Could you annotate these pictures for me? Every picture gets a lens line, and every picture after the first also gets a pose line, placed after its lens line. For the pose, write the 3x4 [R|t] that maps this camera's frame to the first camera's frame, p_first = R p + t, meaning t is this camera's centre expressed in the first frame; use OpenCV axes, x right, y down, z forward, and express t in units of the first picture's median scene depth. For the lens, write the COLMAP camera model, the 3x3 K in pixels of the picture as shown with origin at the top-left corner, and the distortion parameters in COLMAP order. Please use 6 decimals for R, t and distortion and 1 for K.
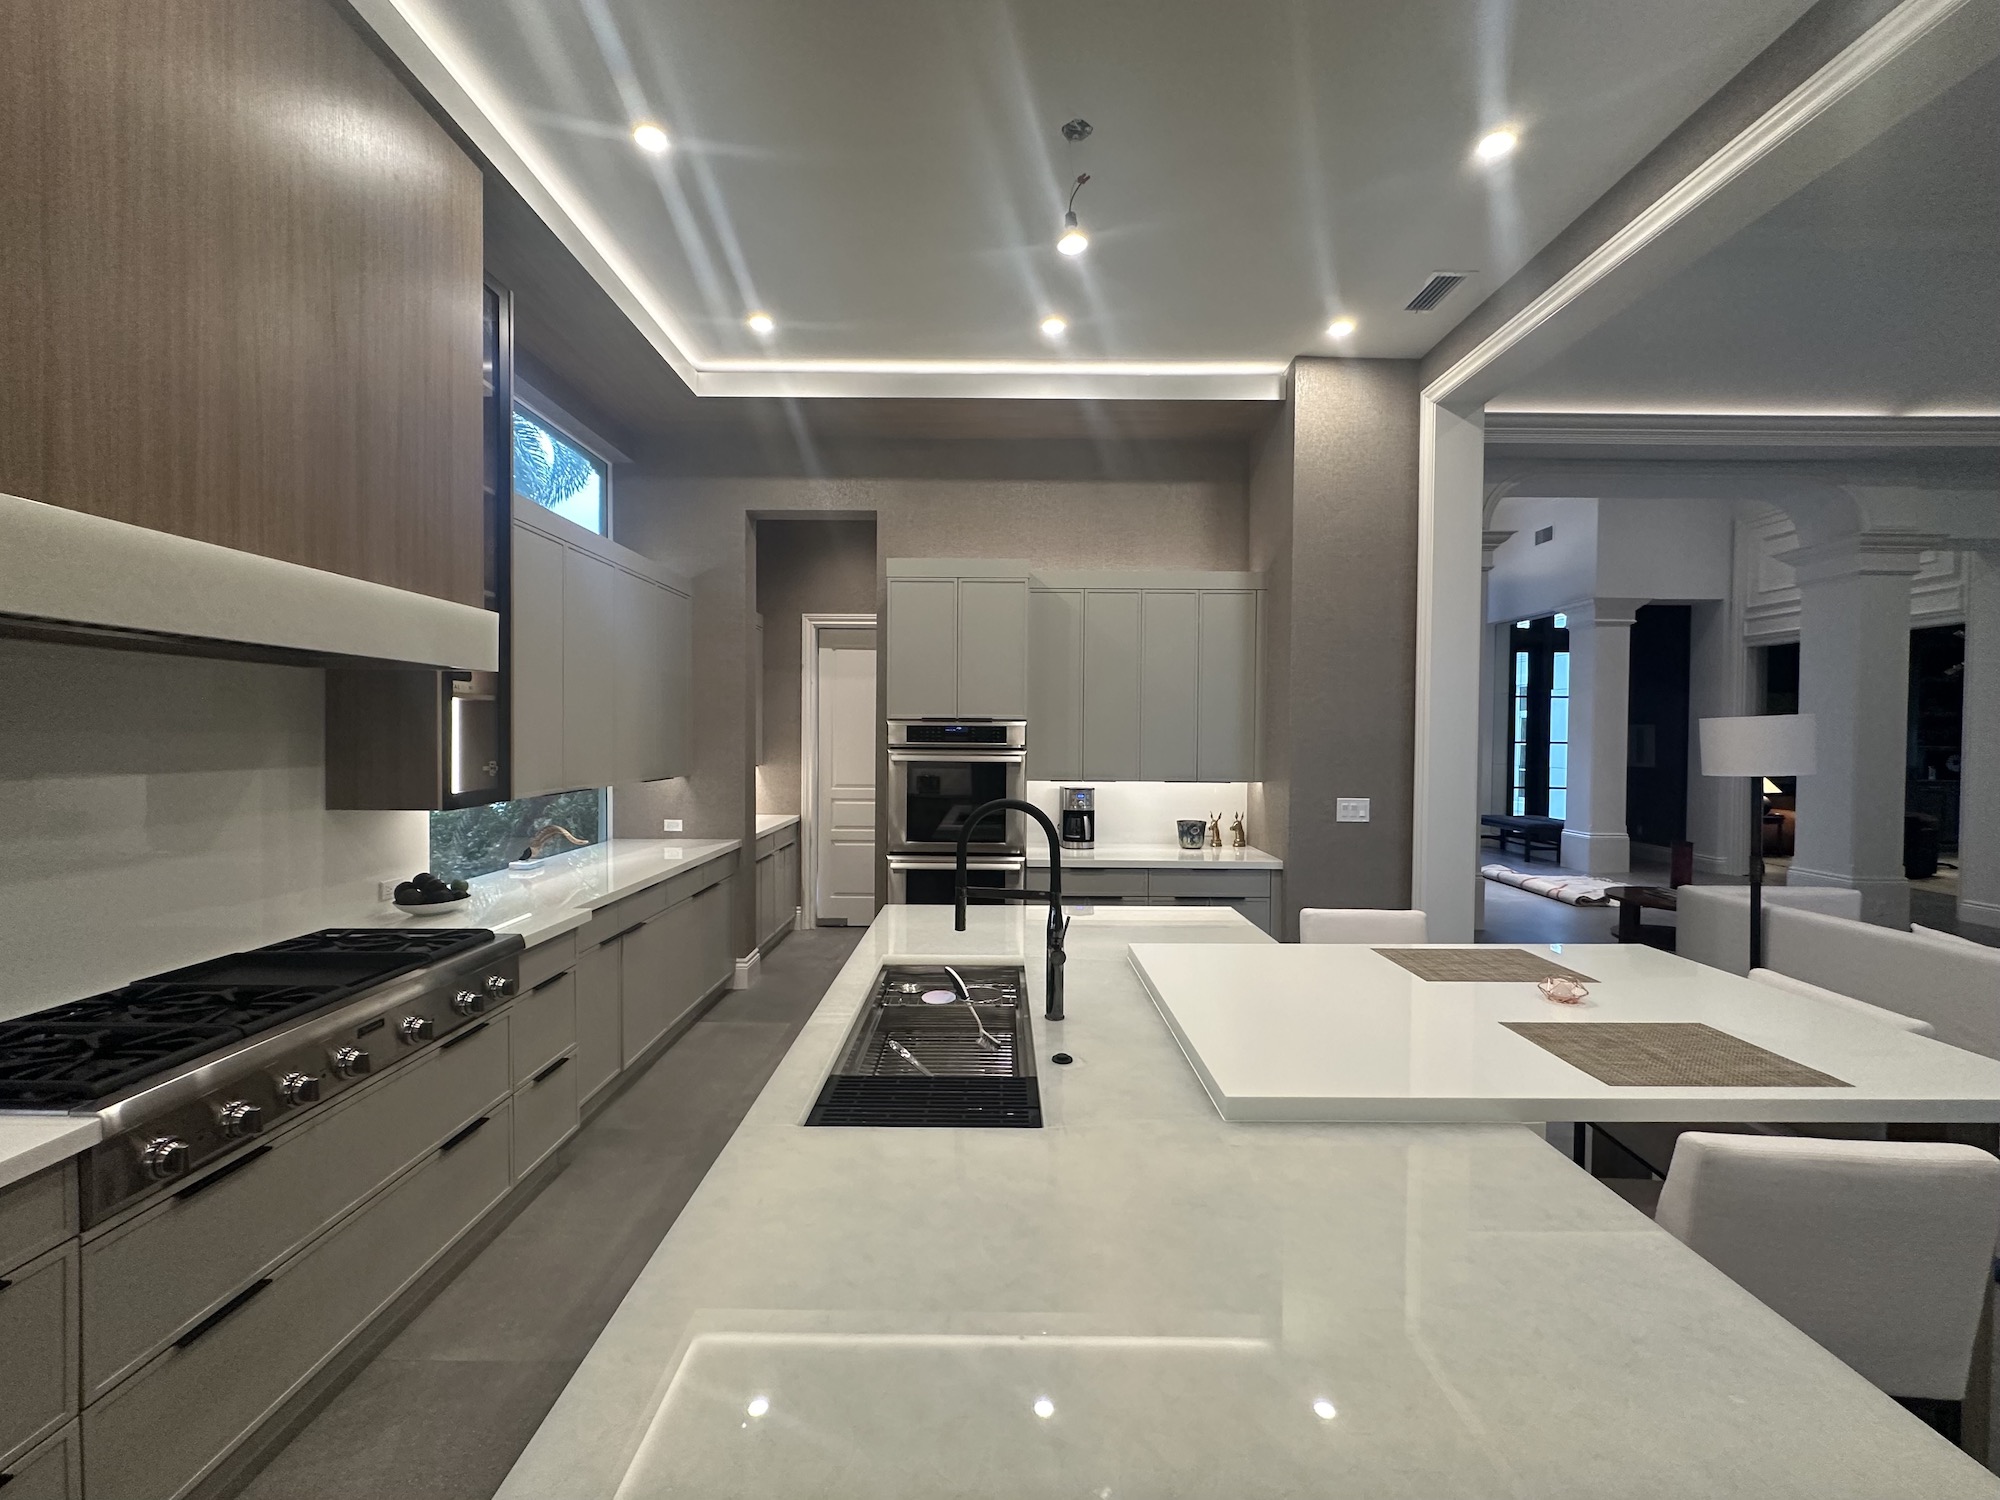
lens RADIAL K [[805.3, 0, 992.7], [0, 805.3, 754.0], [0, 0, 1]] dist [-0.000259, -0.000043]
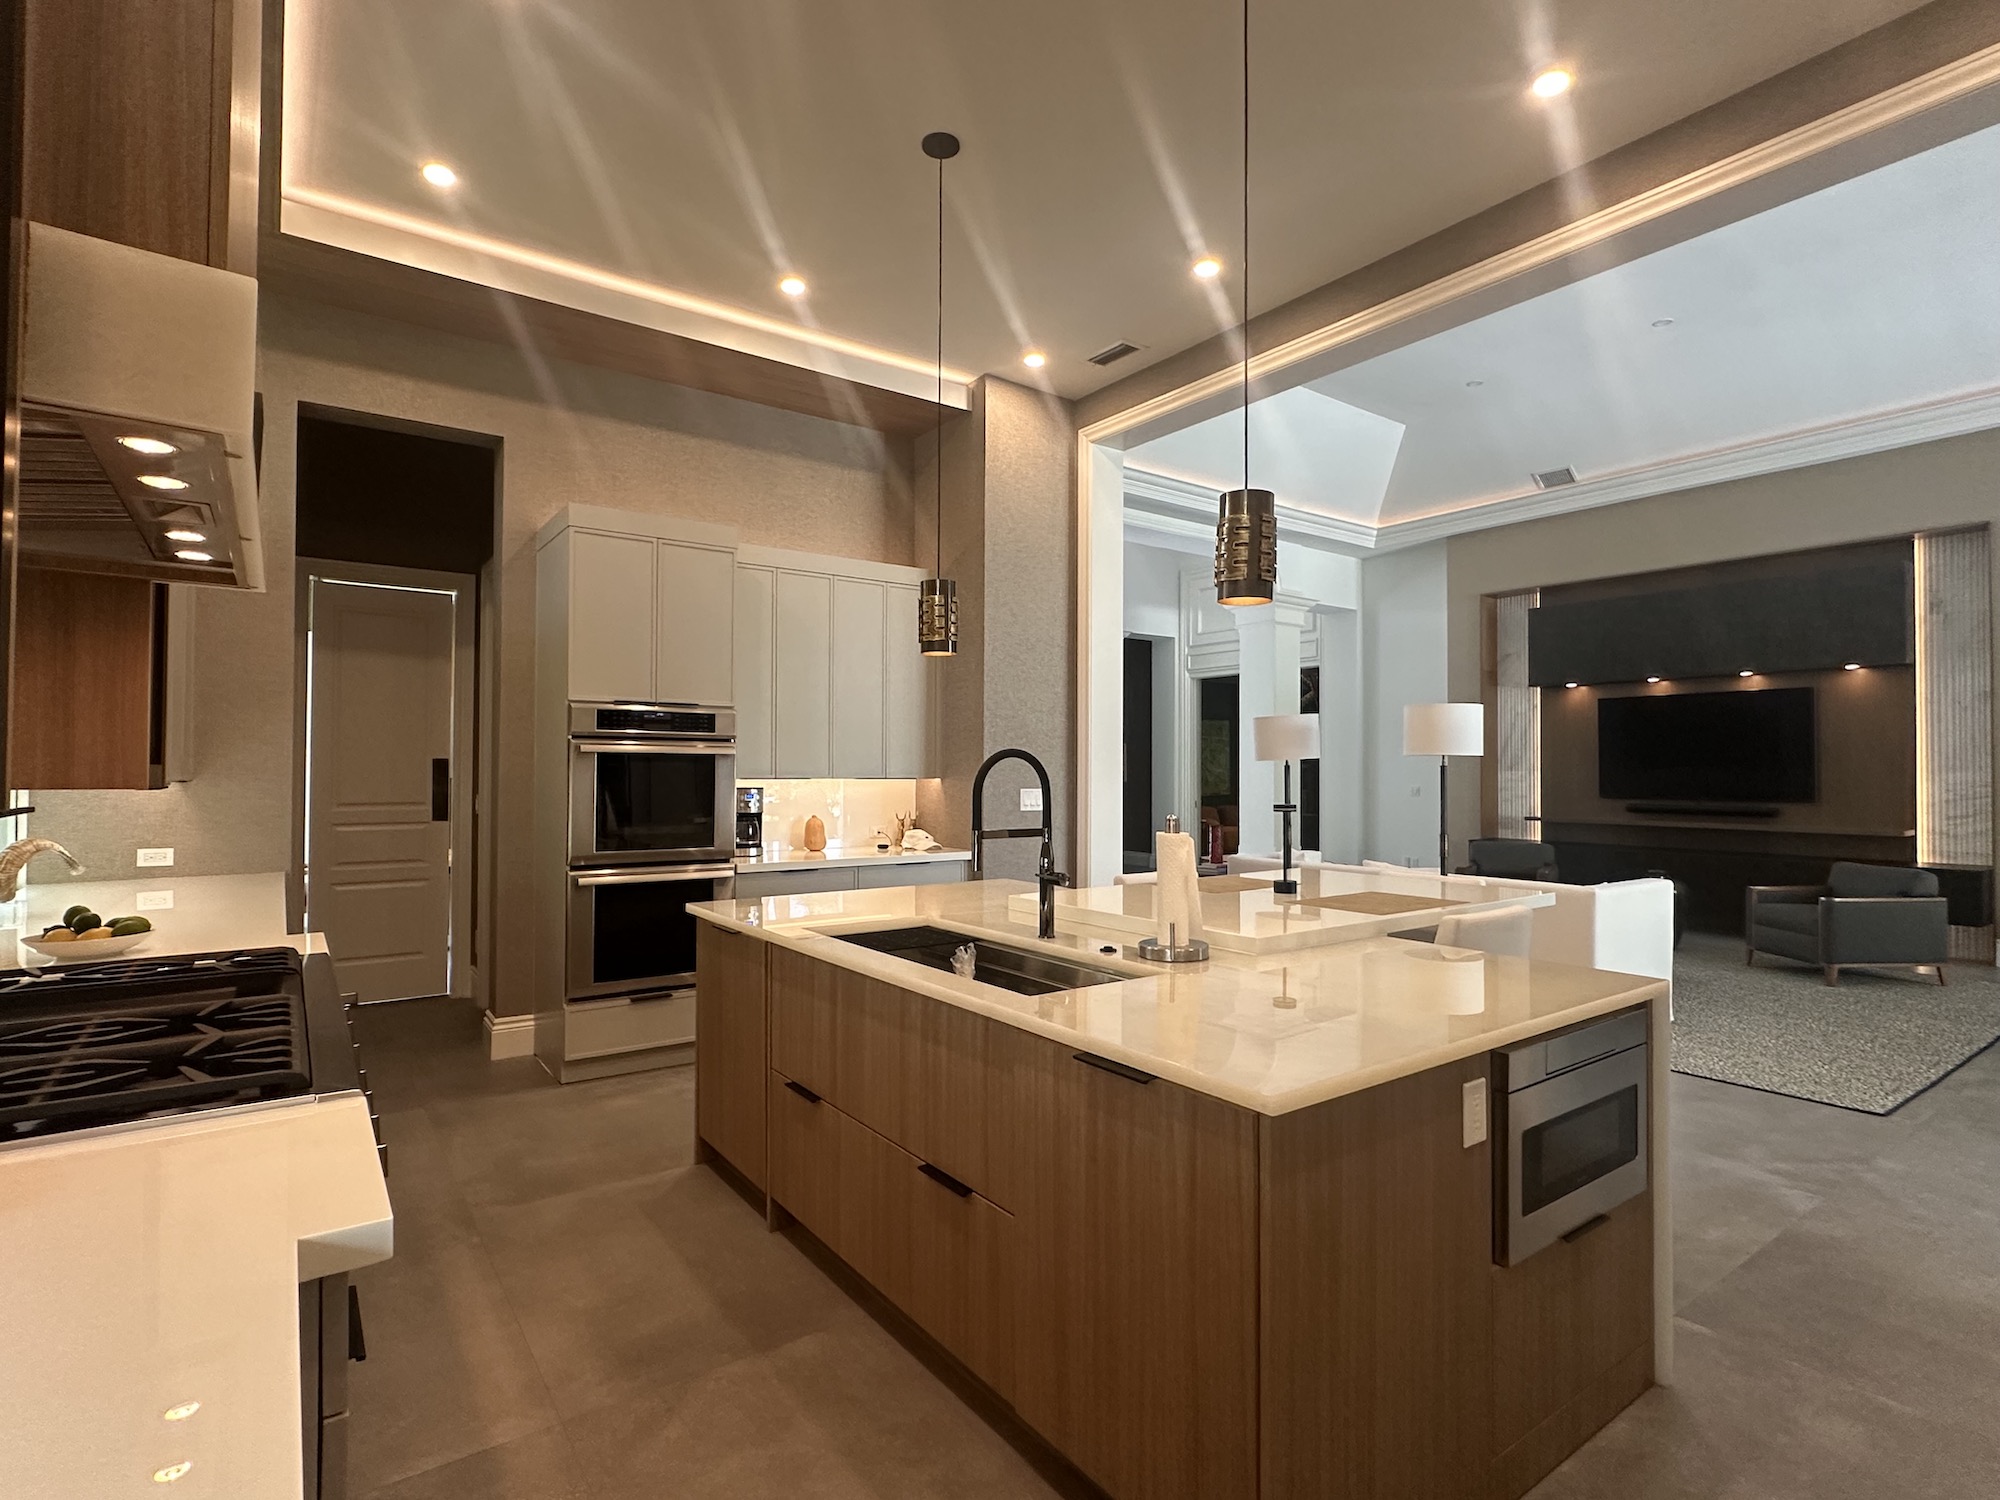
lens RADIAL K [[996.3, 0, 996.4], [0, 996.3, 757.3], [0, 0, 1]] dist [-0.001726, 0.000077]
pose [[0.809131, 0.004112, 0.587614, -0.371867], [0.015695, 0.999468, -0.028606, 0.048835], [-0.587419, 0.032368, 0.808636, -0.055801]]
